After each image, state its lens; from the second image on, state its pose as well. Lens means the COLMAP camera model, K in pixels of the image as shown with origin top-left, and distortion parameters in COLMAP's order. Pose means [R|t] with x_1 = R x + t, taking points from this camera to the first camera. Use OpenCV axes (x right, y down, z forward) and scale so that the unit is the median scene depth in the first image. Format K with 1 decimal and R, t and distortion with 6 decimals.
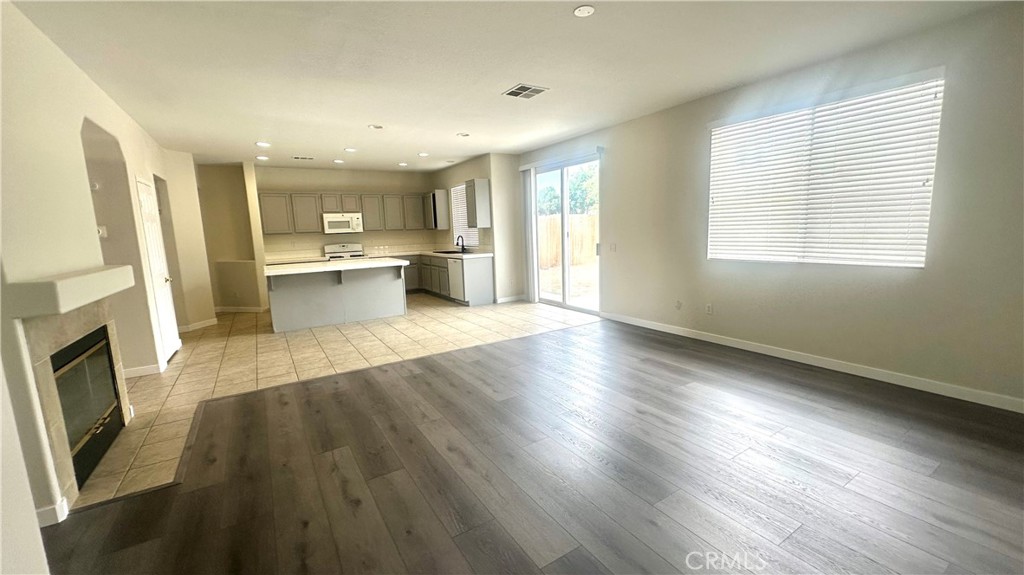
lens RADIAL K [[409.6, 0, 511.9], [0, 409.6, 289.3], [0, 0, 1]] dist [0.000519, 0.000030]
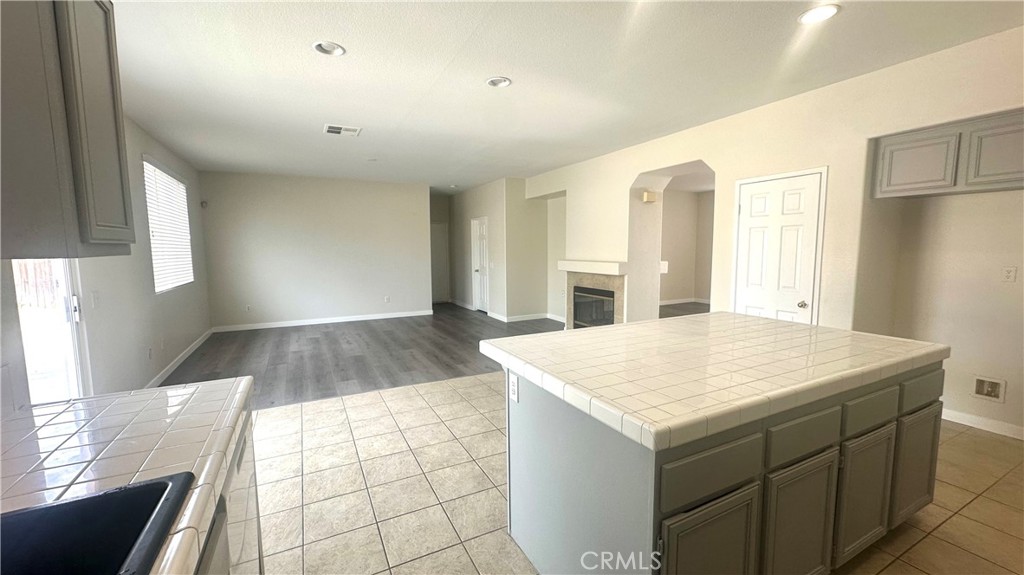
lens RADIAL K [[409.6, 0, 511.7], [0, 409.6, 287.6], [0, 0, 1]] dist [0.000519, 0.000030]
pose [[-0.995546, 0.039818, 0.085461, -0.449453], [0.059229, 0.969383, 0.238304, -0.275393], [-0.073356, 0.242305, -0.967423, 1.914566]]
